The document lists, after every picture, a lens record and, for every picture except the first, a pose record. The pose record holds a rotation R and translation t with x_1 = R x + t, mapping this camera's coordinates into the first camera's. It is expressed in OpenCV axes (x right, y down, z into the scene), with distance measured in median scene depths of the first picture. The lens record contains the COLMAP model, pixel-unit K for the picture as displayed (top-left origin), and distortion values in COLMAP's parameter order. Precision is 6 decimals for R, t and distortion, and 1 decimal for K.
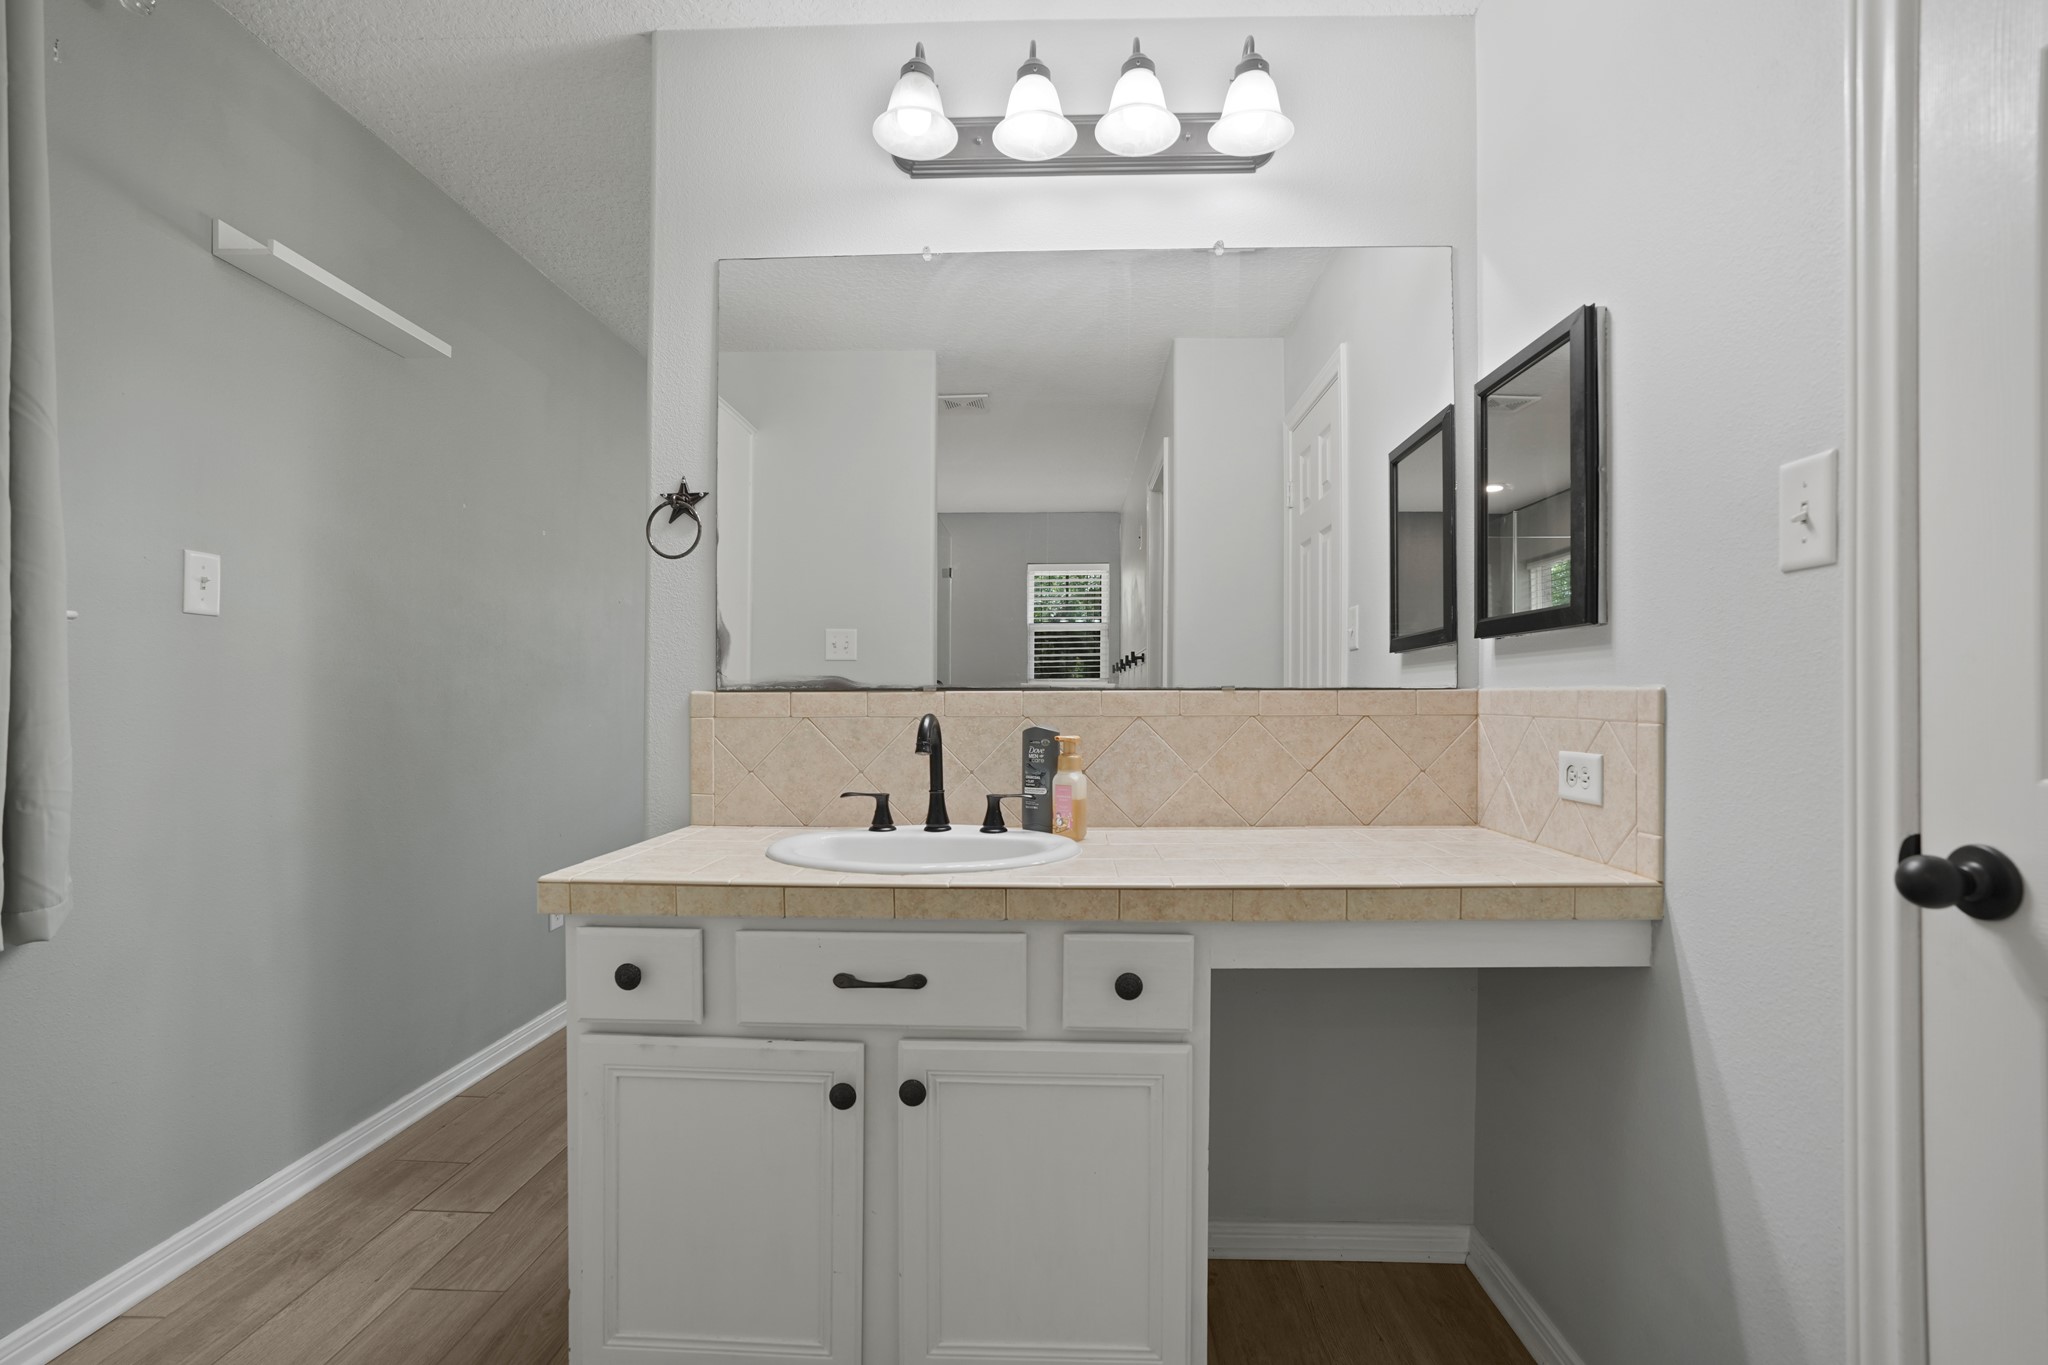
lens RADIAL K [[954.6, 0, 1022.4], [0, 954.6, 694.1], [0, 0, 1]] dist [-0.058363, 0.028086]
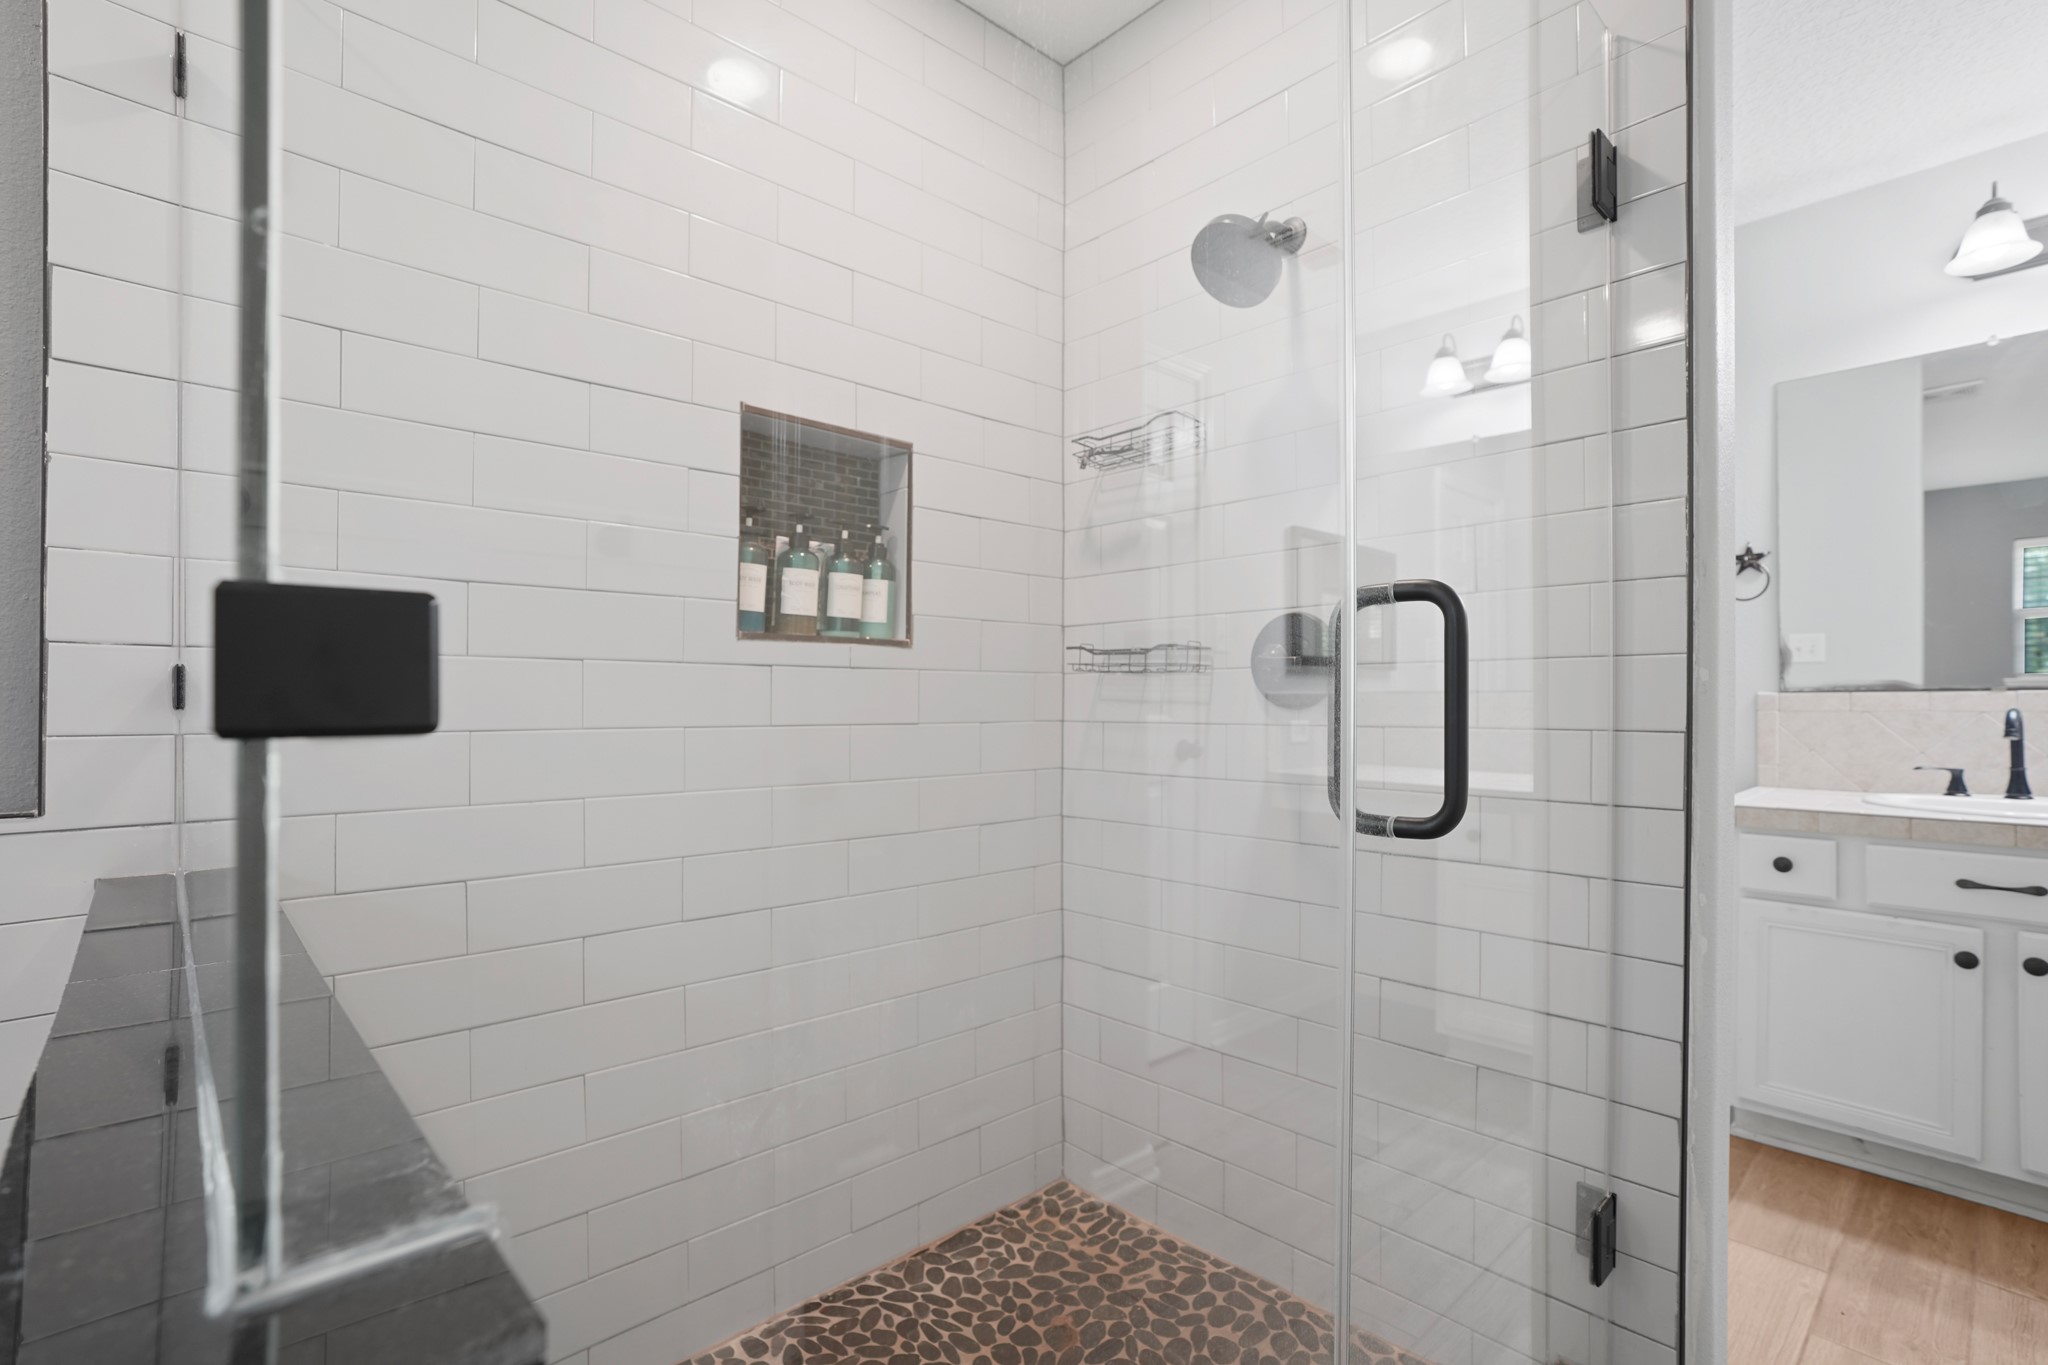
lens RADIAL K [[954.6, 0, 1022.4], [0, 954.6, 694.1], [0, 0, 1]] dist [-0.058363, 0.028086]
pose [[0.710306, -0.003012, -0.703886, -0.160376], [0.003864, 0.999992, -0.000380, -0.004248], [0.703882, -0.002449, 0.710313, -0.819892]]
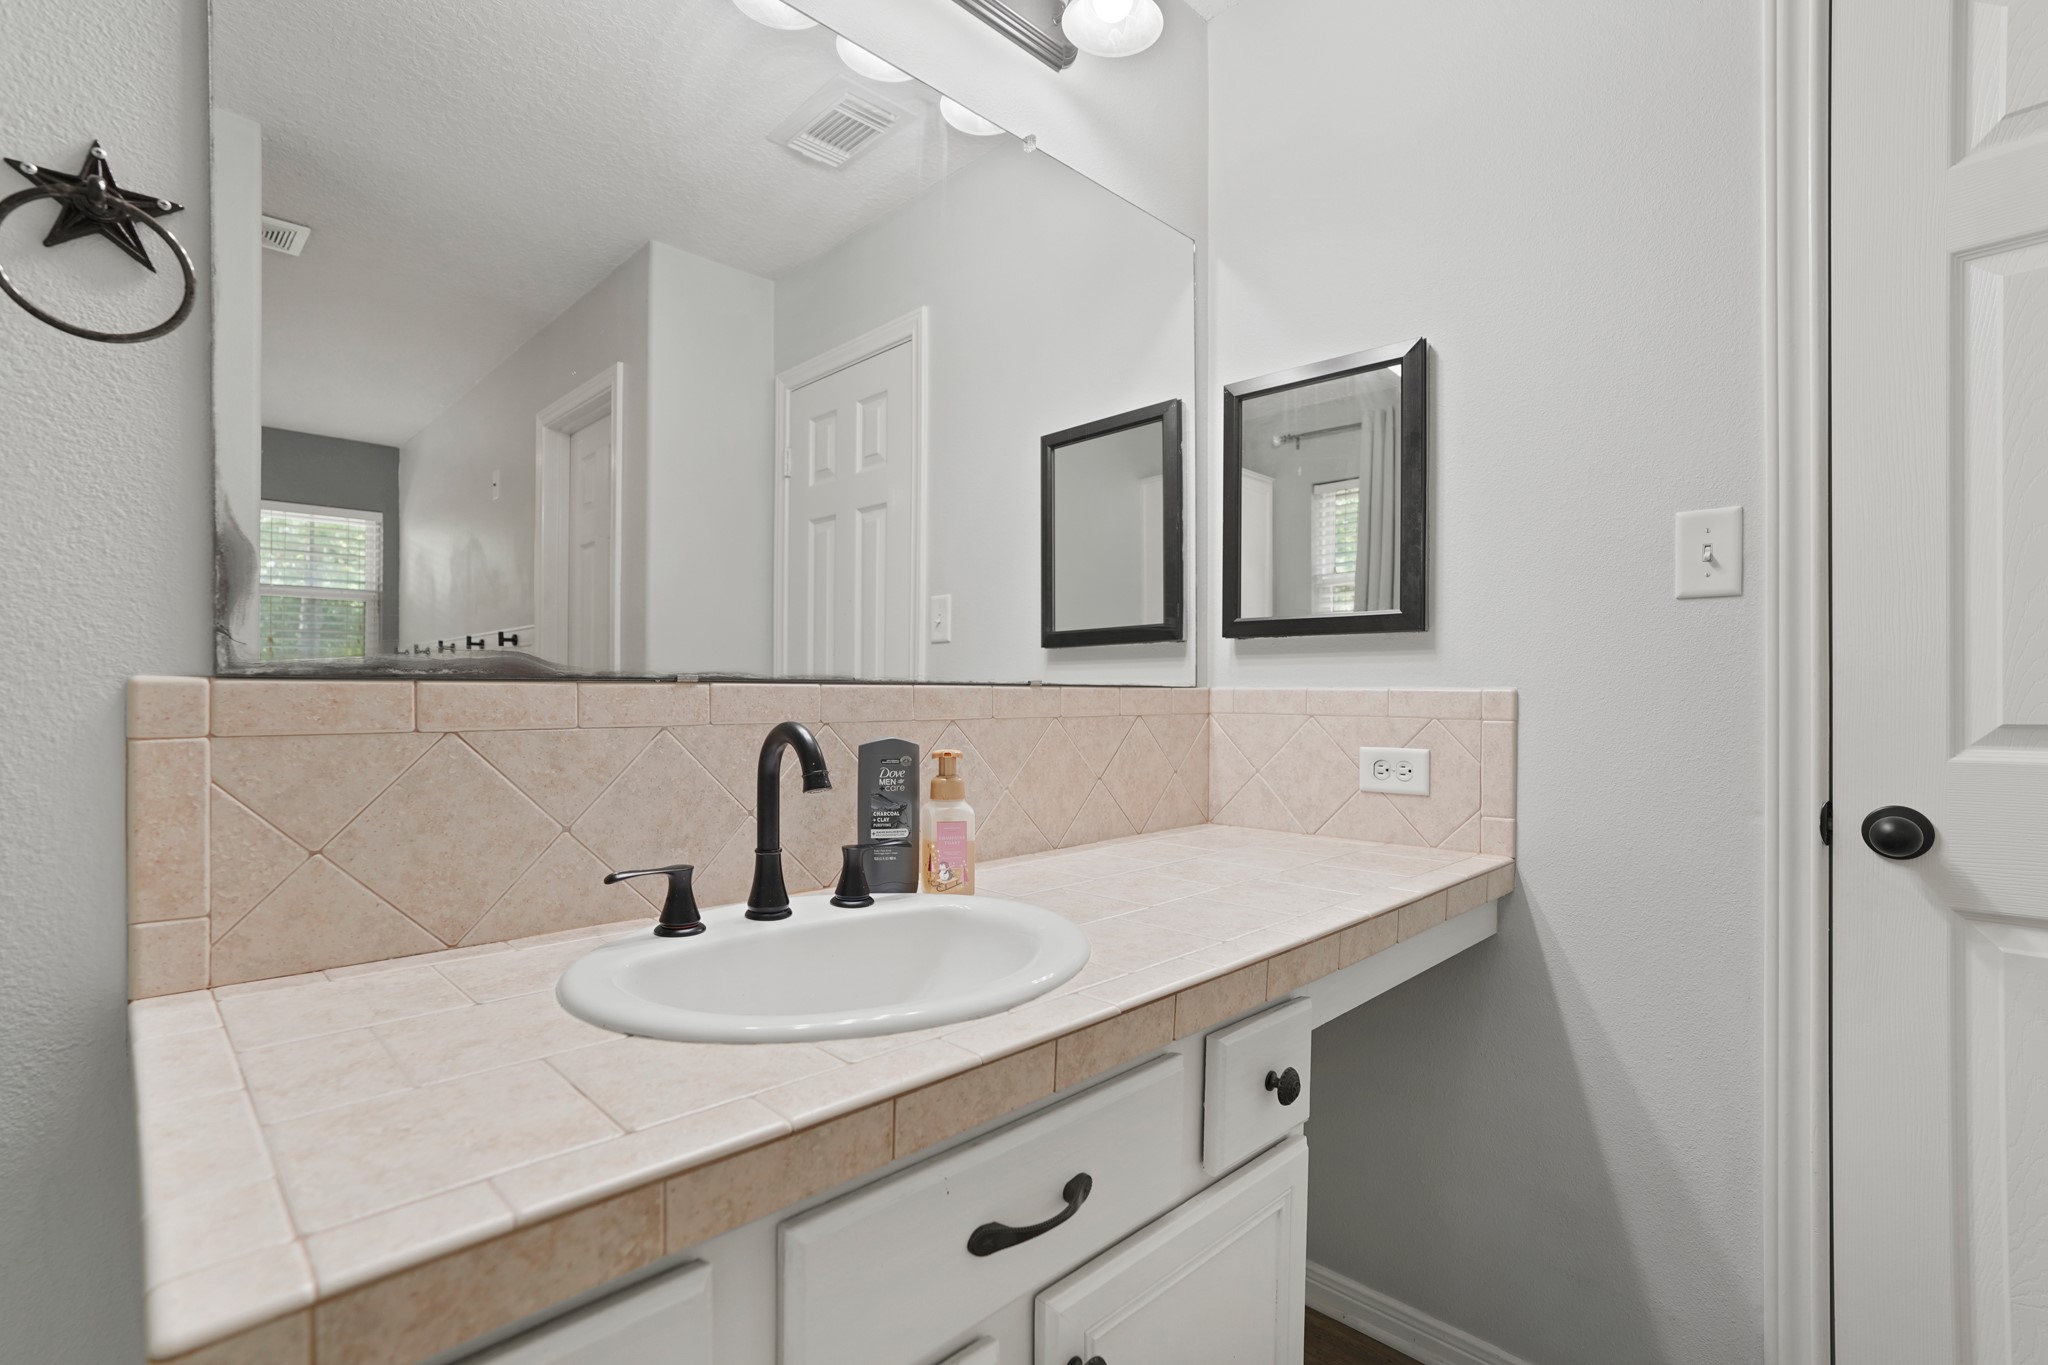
lens RADIAL K [[948.4, 0, 1009.8], [0, 948.4, 699.6], [0, 0, 1]] dist [-0.057950, 0.031314]
pose [[0.678076, -0.000055, 0.734992, -0.411724], [-0.008554, 0.999932, 0.007966, 0.001060], [-0.734942, -0.011688, 0.678029, 0.478194]]
